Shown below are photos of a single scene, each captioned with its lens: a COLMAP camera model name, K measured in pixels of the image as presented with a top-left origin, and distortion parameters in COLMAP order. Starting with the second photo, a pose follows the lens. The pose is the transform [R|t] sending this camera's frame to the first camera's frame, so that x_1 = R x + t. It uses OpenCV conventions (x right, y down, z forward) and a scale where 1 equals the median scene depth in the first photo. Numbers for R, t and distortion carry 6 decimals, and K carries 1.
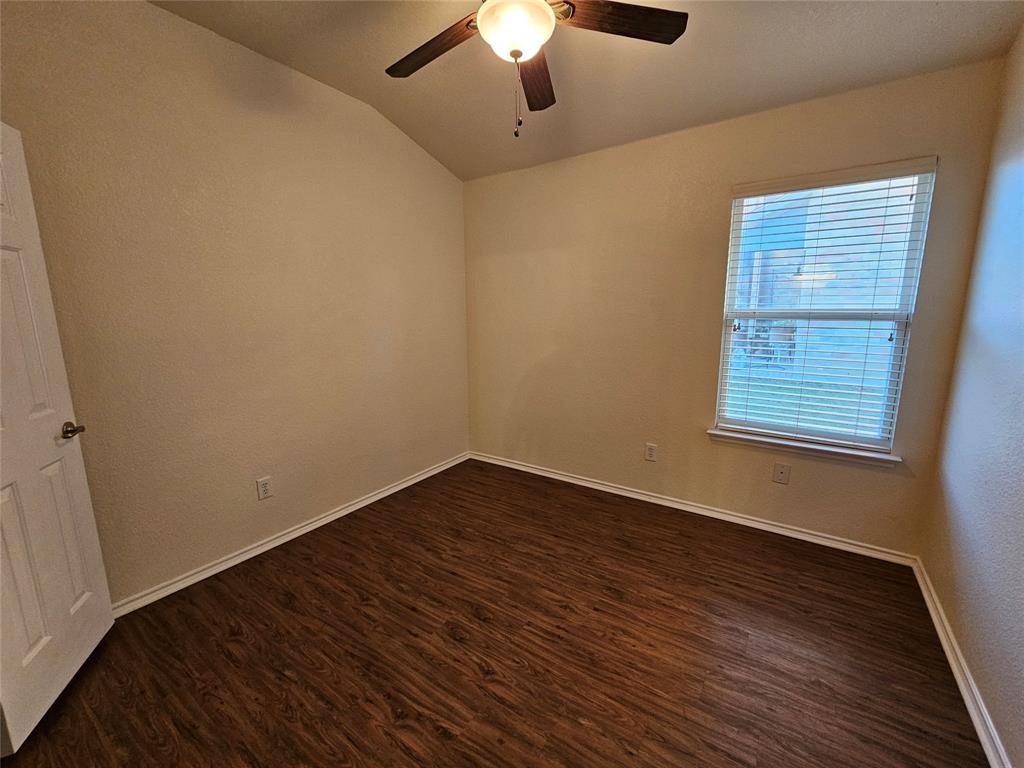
lens RADIAL K [[417.0, 0, 512.6], [0, 417.0, 387.7], [0, 0, 1]] dist [-0.003540, 0.001142]
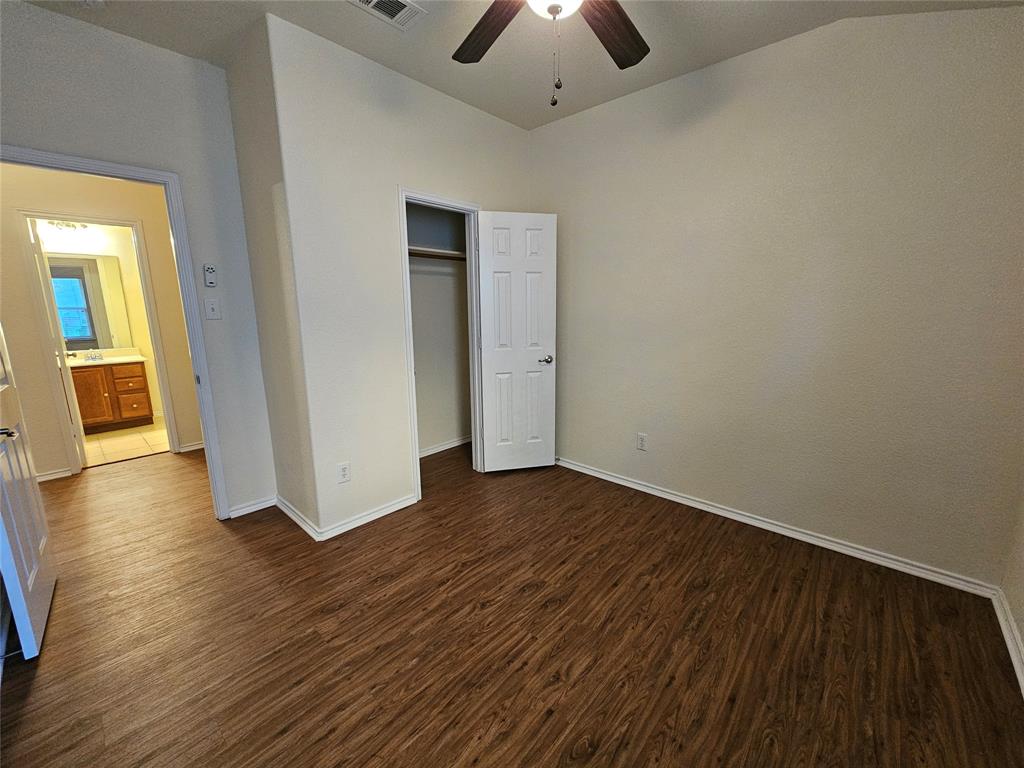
lens RADIAL K [[417.0, 0, 513.5], [0, 417.0, 379.8], [0, 0, 1]] dist [-0.003540, 0.001142]
pose [[-0.129963, 0.191058, -0.972937, 0.860694], [-0.182406, 0.959905, 0.212864, -0.177218], [0.974596, 0.205135, -0.089902, 0.949882]]
